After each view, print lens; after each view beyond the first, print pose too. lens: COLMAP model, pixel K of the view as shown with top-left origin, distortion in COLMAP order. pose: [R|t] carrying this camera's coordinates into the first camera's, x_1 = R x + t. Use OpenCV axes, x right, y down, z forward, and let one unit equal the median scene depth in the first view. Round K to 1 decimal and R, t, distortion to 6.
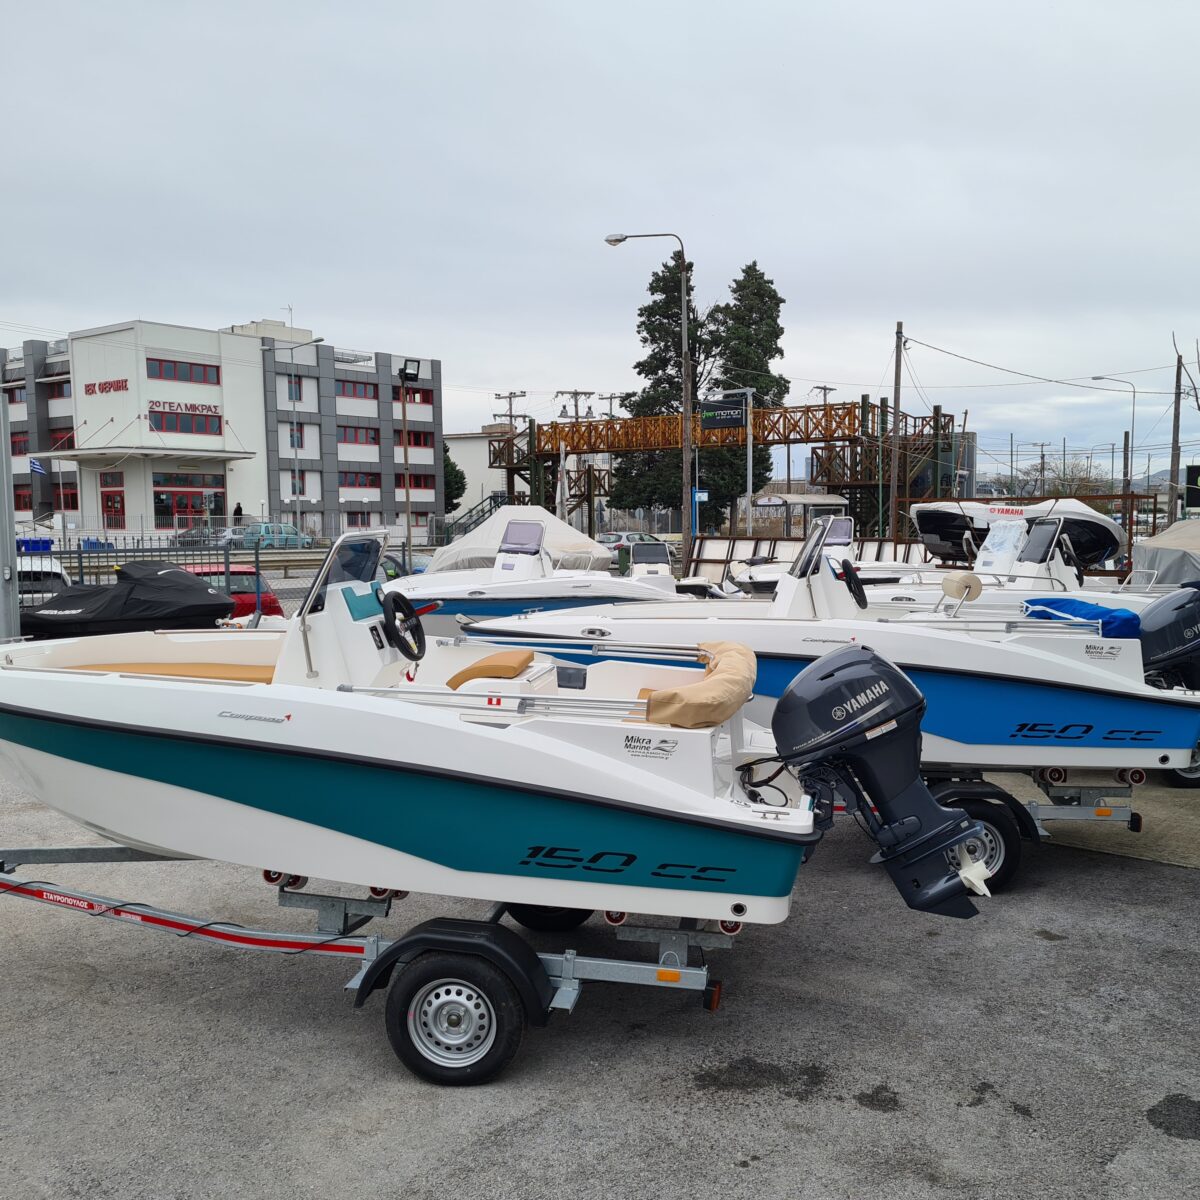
lens RADIAL K [[1316.6, 0, 636.1], [0, 1316.6, 600.5], [0, 0, 1]] dist [0.186045, -0.376767]
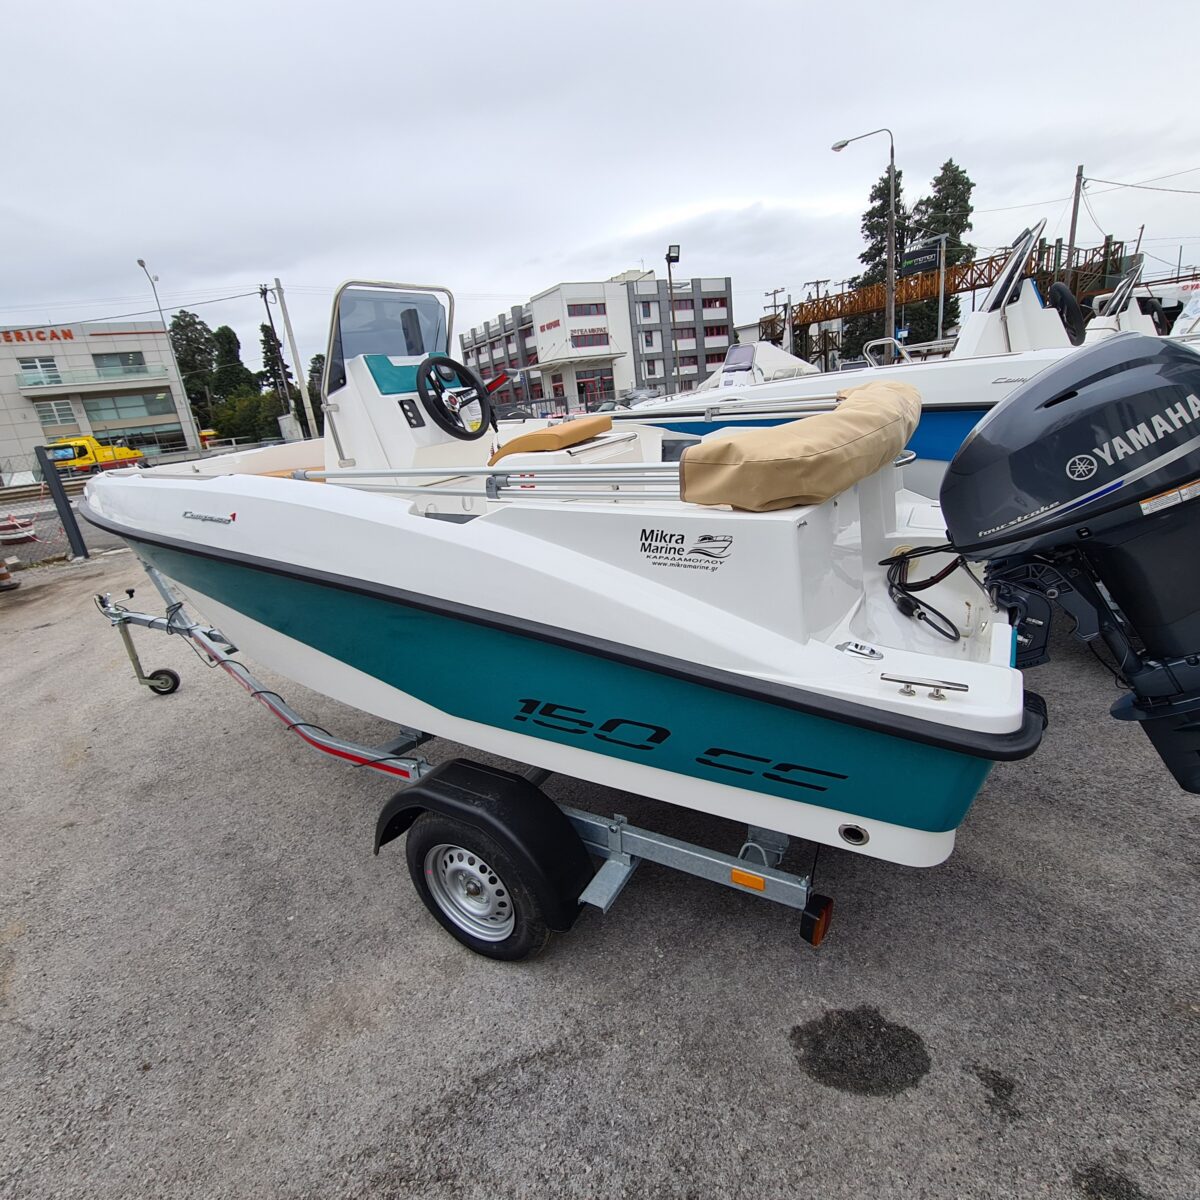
lens RADIAL K [[659.0, 0, 600.0], [0, 659.0, 600.0], [0, 0, 1]] dist [-0.002837, 0.001610]
pose [[0.925170, 0.011679, -0.379373, 0.015485], [0.078045, 0.972314, 0.220259, 0.012995], [0.371442, -0.233386, 0.898644, 0.138937]]
